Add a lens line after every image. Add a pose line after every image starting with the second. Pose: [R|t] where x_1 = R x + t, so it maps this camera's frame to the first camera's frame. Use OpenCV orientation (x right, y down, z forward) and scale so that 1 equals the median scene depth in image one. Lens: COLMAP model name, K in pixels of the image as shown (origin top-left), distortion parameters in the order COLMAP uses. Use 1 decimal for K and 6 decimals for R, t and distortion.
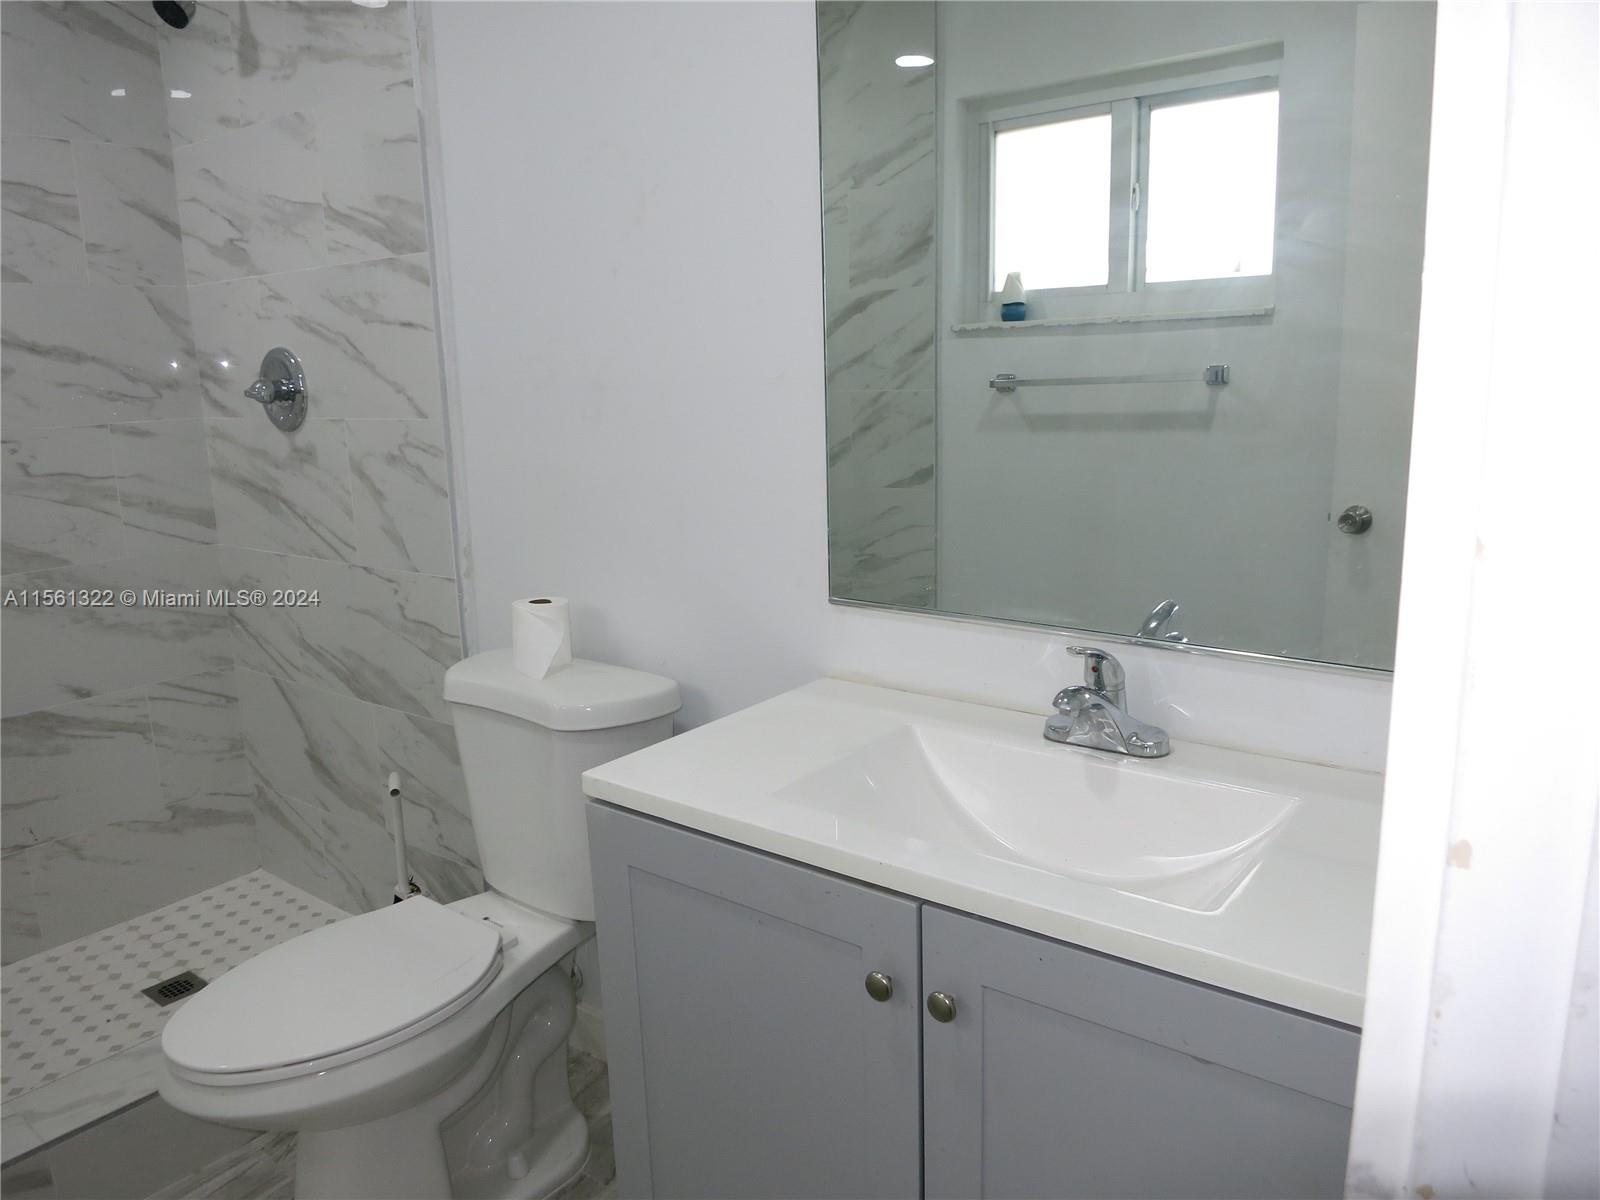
lens RADIAL K [[1142.3, 0, 790.1], [0, 1142.3, 596.7], [0, 0, 1]] dist [-0.039775, -0.001958]
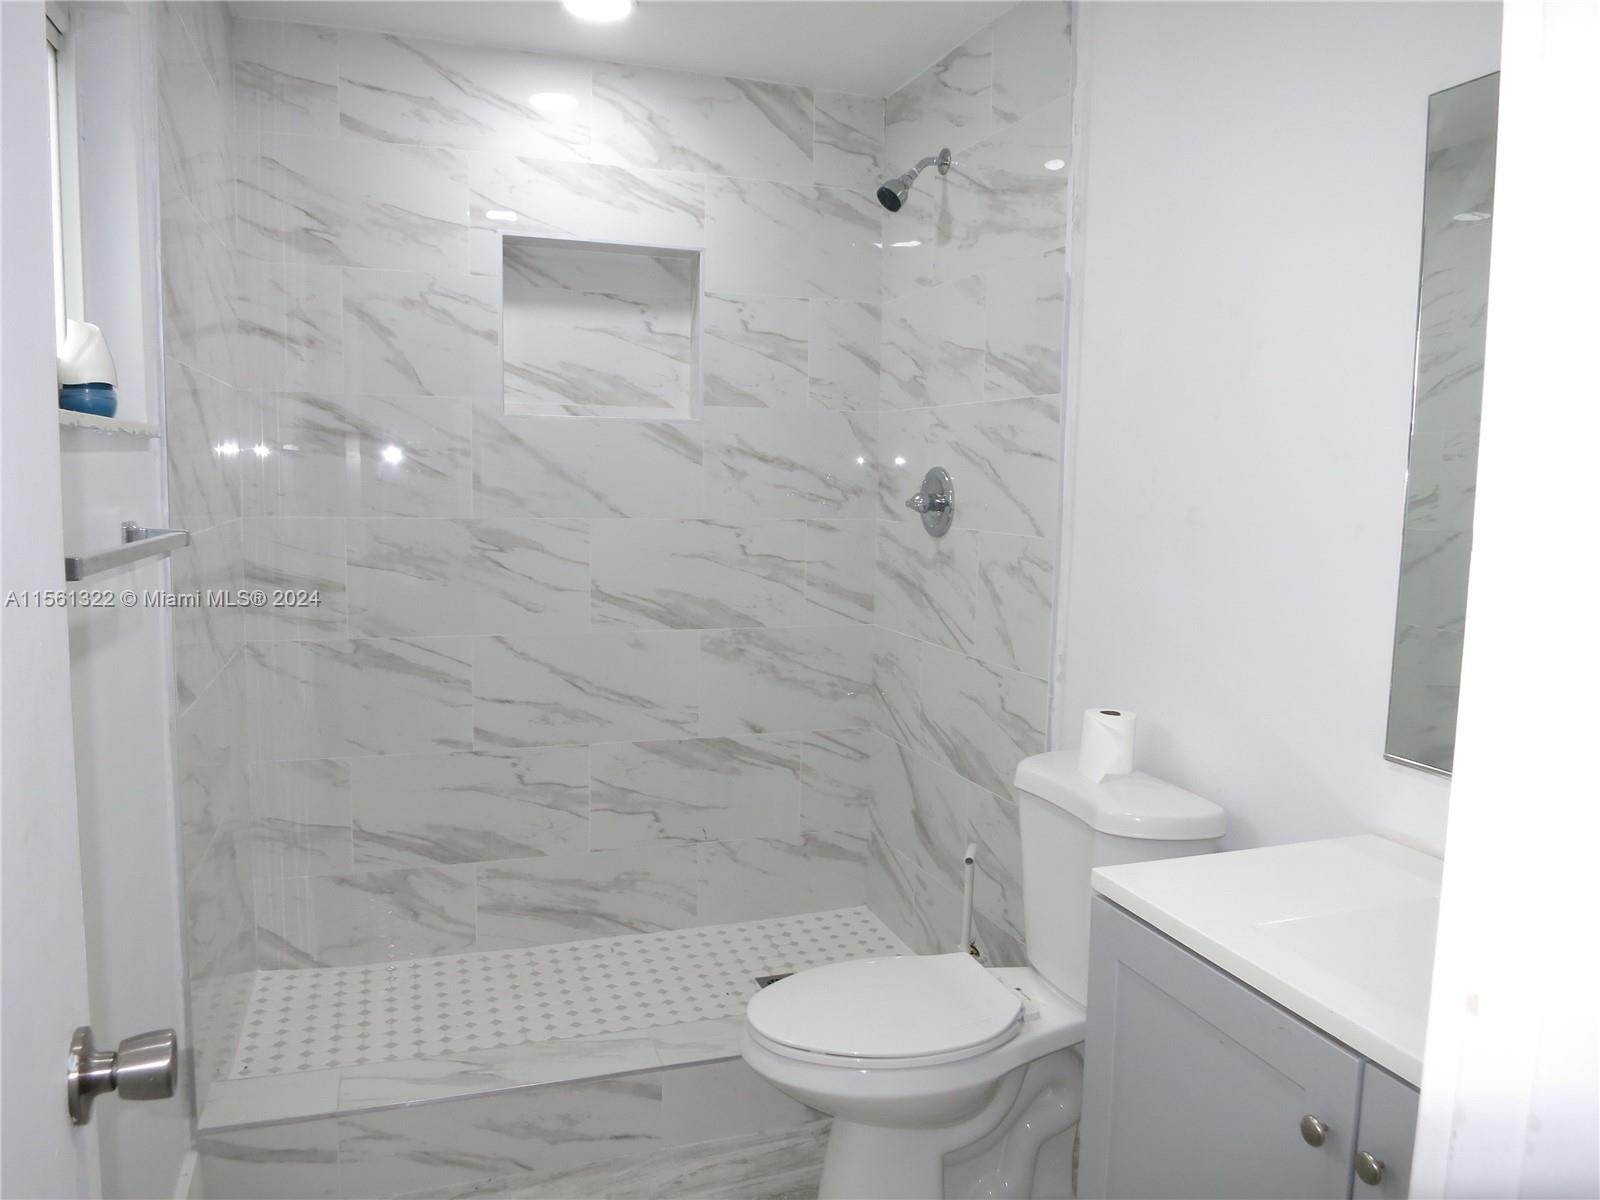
lens RADIAL K [[1142.3, 0, 790.1], [0, 1142.3, 596.7], [0, 0, 1]] dist [-0.039775, -0.001958]
pose [[0.833617, 0.102119, -0.542820, 0.085101], [-0.151619, 0.987316, -0.047102, -0.006286], [0.531125, 0.121567, 0.838527, -0.071622]]
